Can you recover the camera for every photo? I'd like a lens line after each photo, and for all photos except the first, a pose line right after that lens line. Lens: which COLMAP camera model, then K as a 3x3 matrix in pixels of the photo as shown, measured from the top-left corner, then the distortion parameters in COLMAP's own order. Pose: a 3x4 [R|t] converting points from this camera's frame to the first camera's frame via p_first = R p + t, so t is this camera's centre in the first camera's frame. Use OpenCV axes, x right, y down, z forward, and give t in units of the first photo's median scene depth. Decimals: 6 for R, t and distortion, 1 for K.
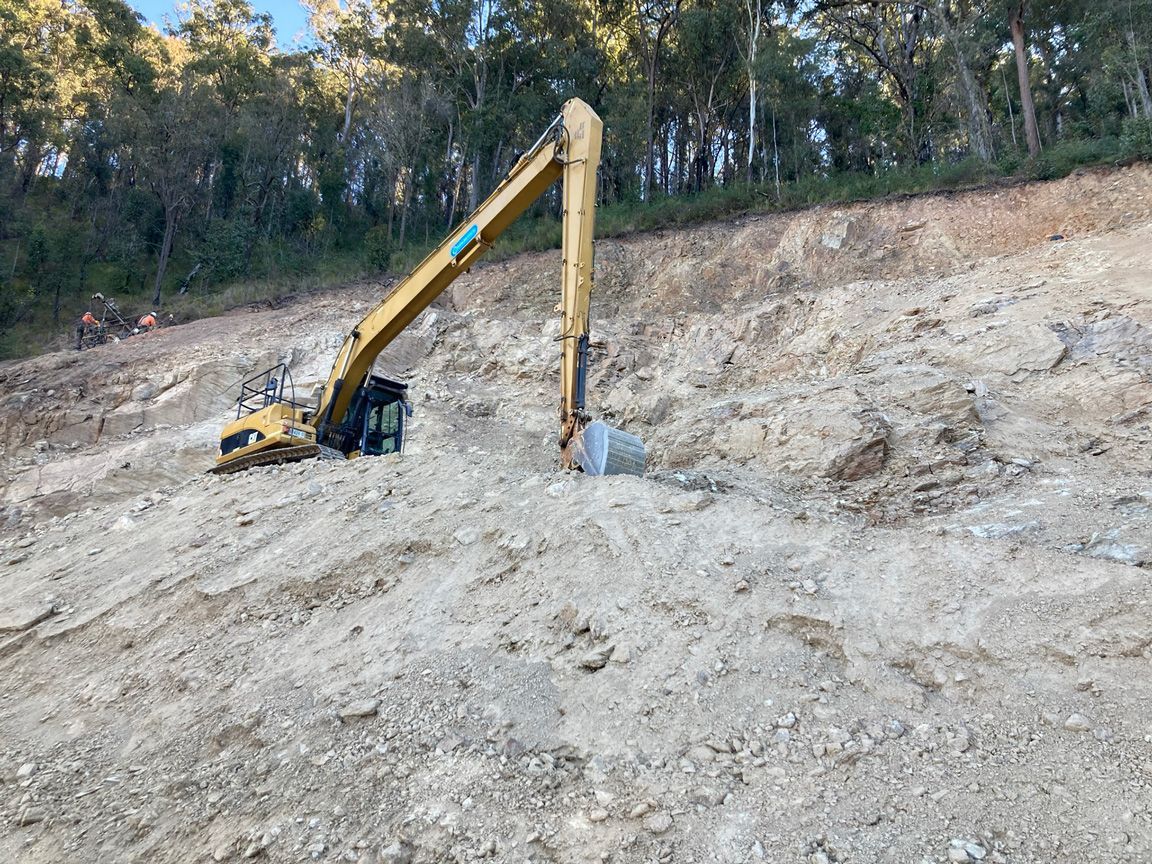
lens RADIAL K [[915.9, 0, 576.0], [0, 915.9, 432.0], [0, 0, 1]] dist [0.055148, -0.197638]
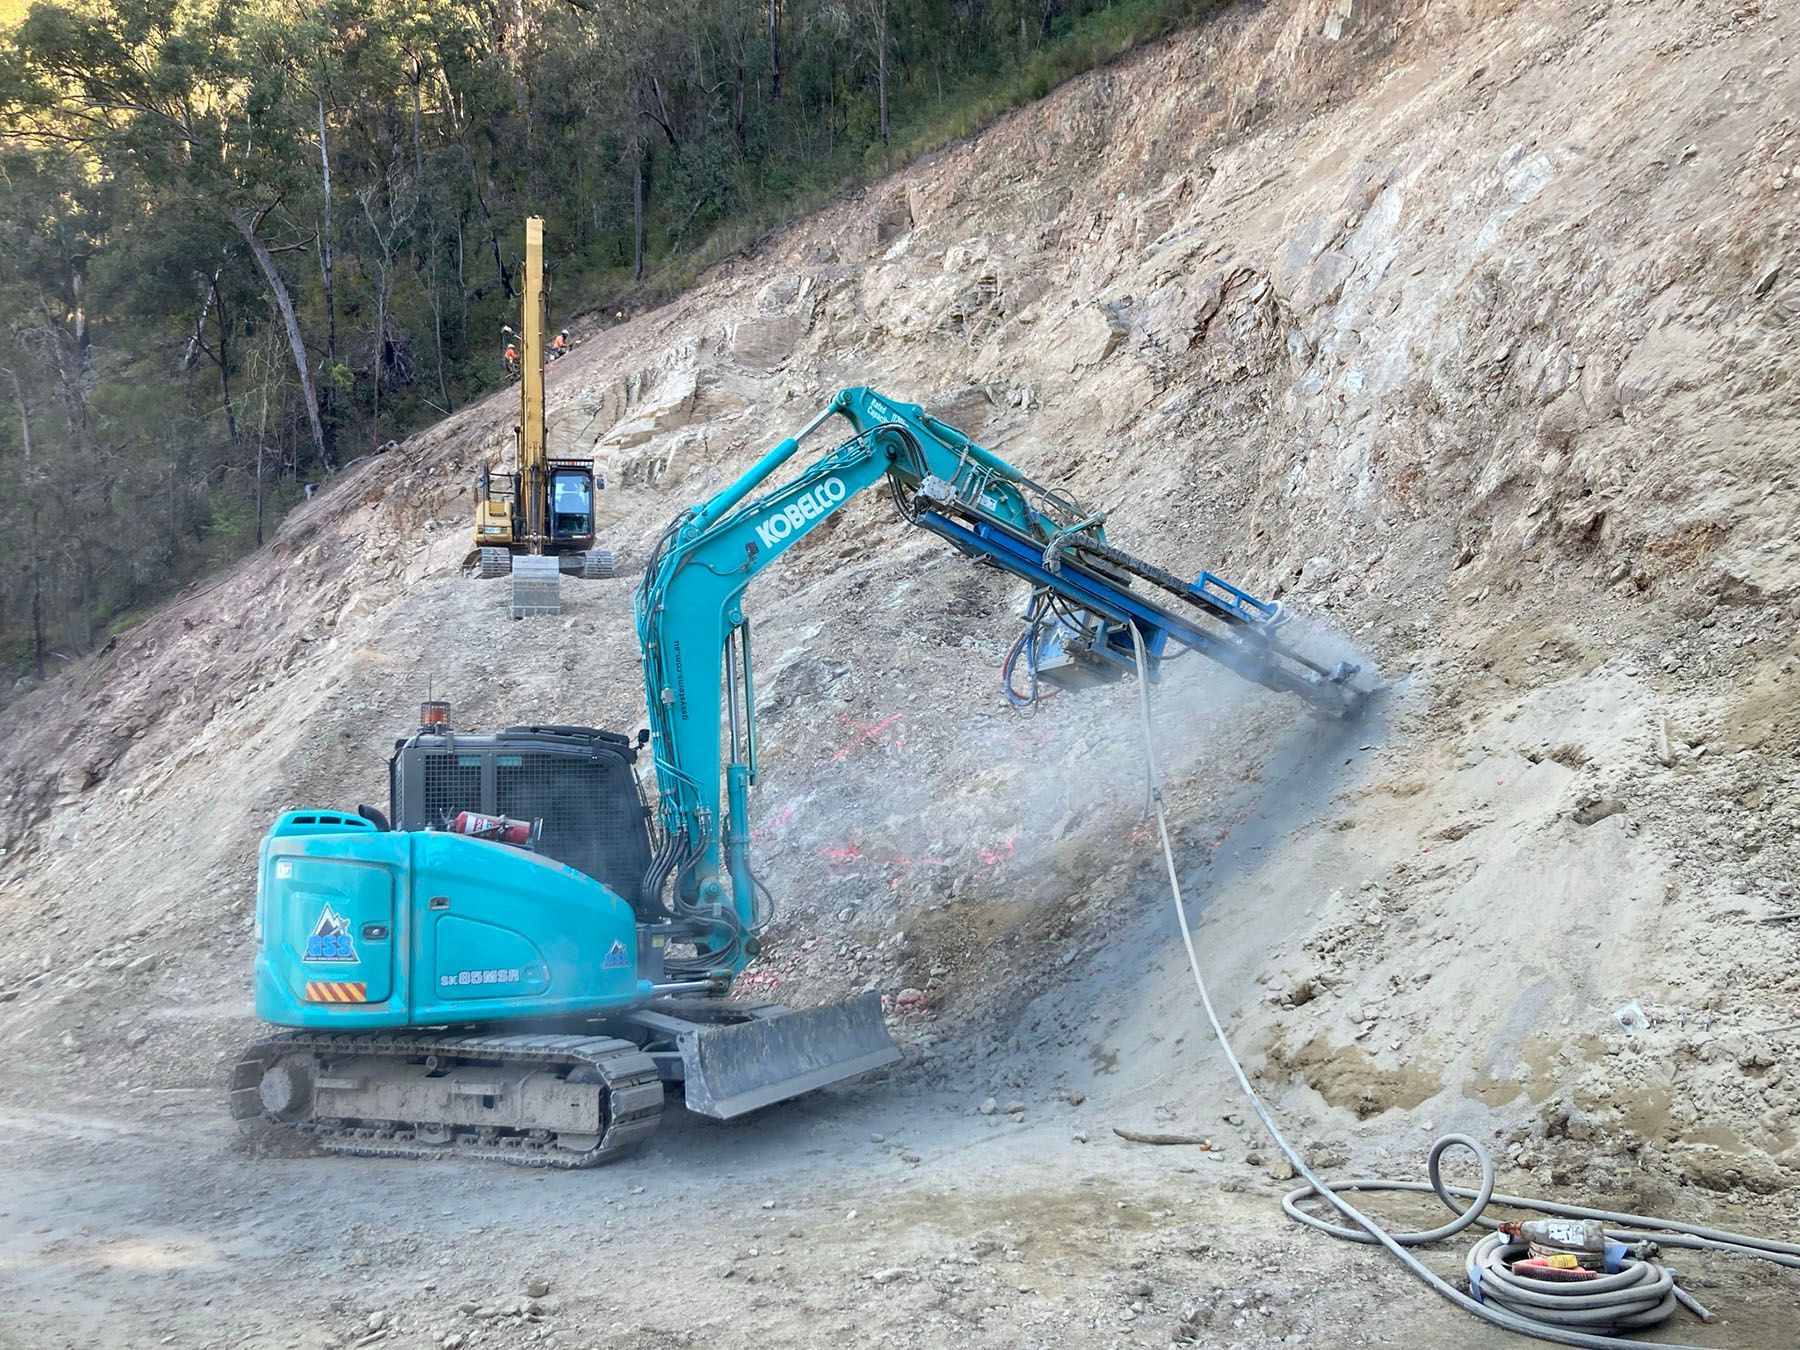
lens RADIAL K [[1431.1, 0, 900.0], [0, 1431.1, 675.0], [0, 0, 1]] dist [0.055148, -0.197638]
pose [[0.868522, -0.063547, -0.491561, 0.543794], [0.202969, 0.950380, 0.235758, -0.079345], [0.452188, -0.304532, 0.838323, -0.163712]]
